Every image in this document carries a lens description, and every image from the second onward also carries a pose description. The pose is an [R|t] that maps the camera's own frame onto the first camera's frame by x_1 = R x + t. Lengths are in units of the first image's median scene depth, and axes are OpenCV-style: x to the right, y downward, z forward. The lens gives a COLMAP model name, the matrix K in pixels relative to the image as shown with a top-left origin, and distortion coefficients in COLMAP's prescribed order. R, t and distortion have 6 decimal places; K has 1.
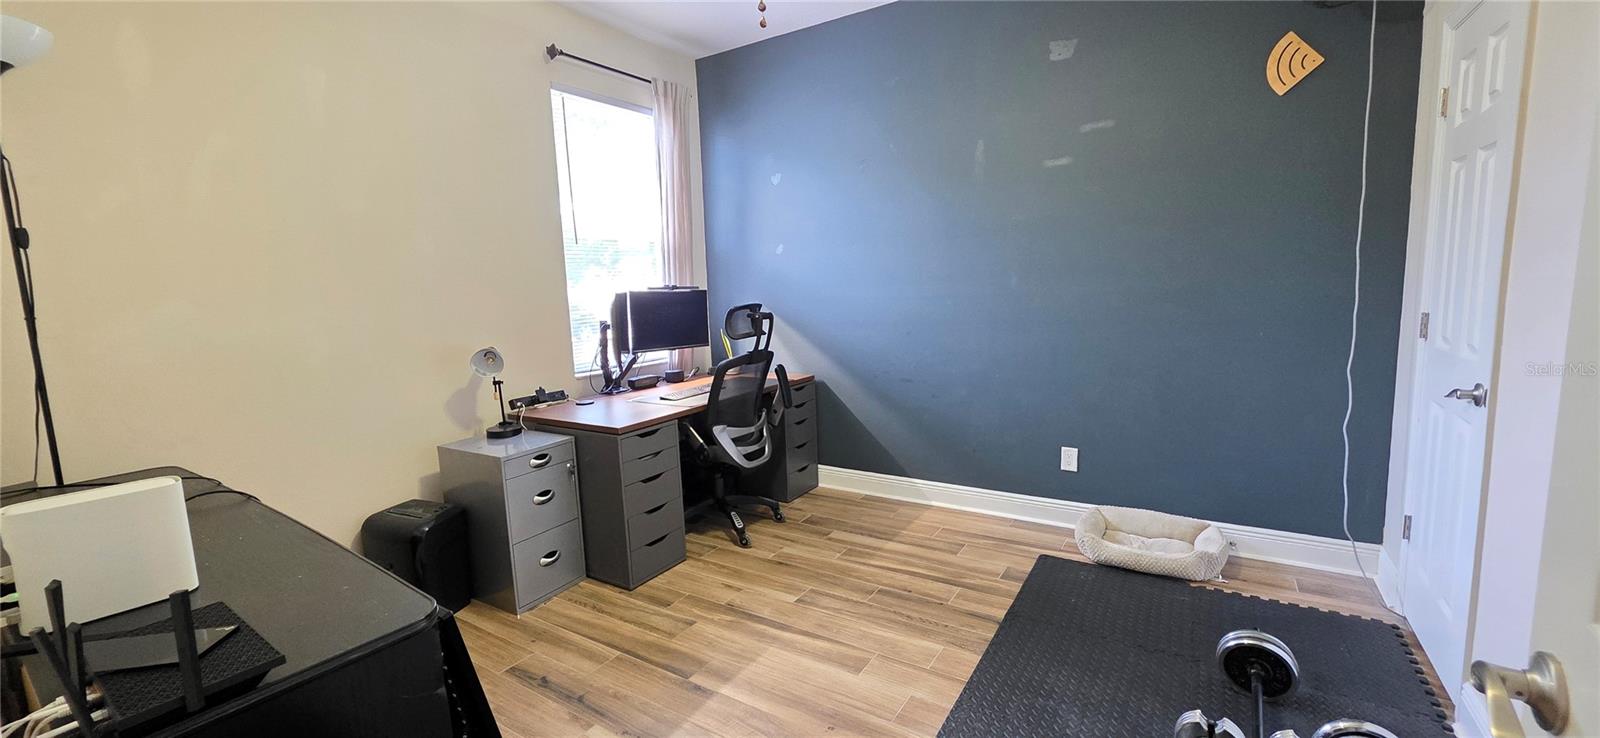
lens RADIAL K [[642.5, 0, 800.7], [0, 642.5, 366.6], [0, 0, 1]] dist [0.001671, 0.000036]
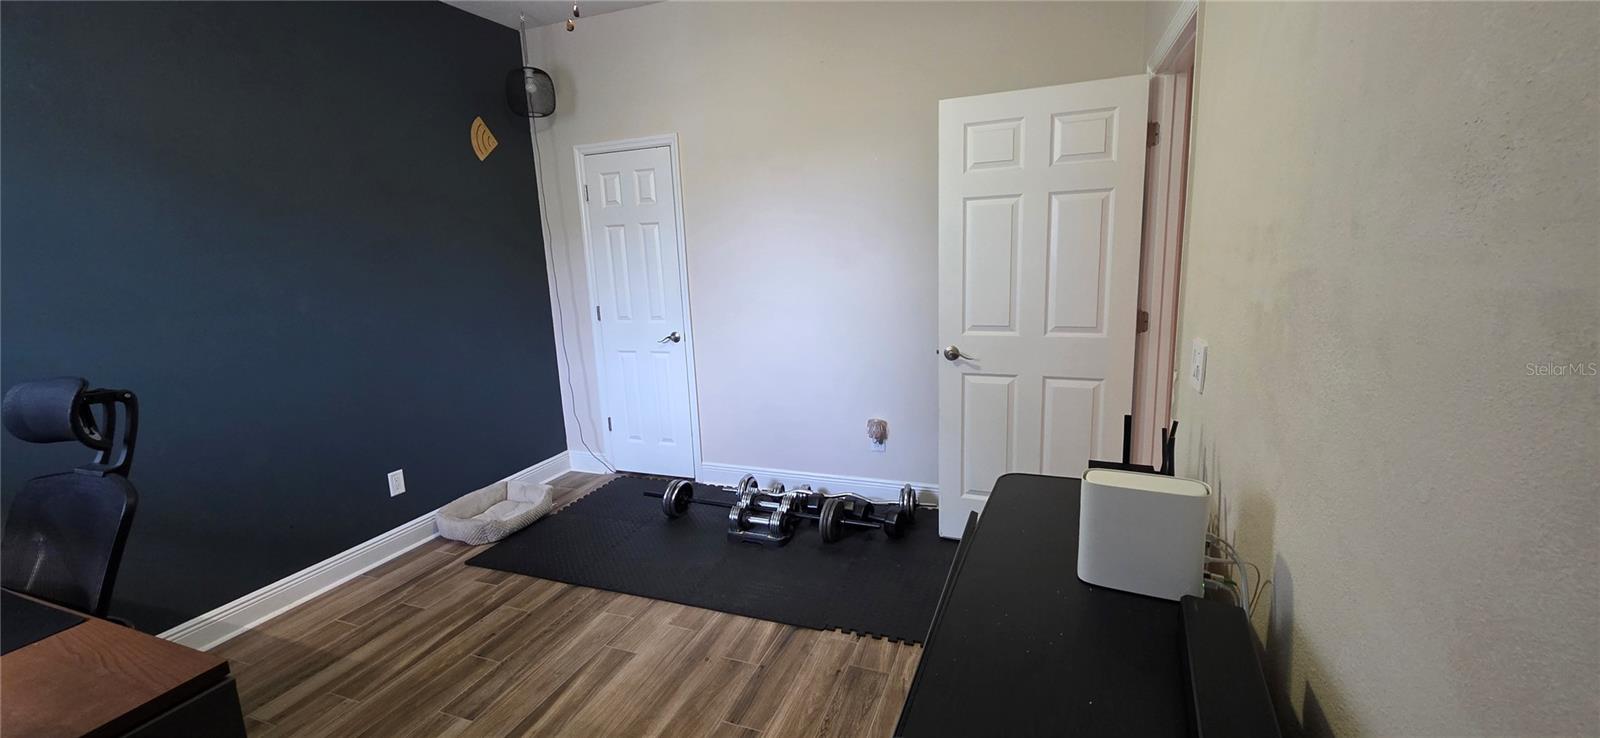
lens RADIAL K [[642.5, 0, 798.2], [0, 642.5, 366.0], [0, 0, 1]] dist [0.001671, 0.000036]
pose [[-0.206977, -0.133329, 0.969218, -0.768069], [0.176754, 0.969272, 0.171083, -0.106995], [-0.962247, 0.206723, -0.177050, 0.658089]]
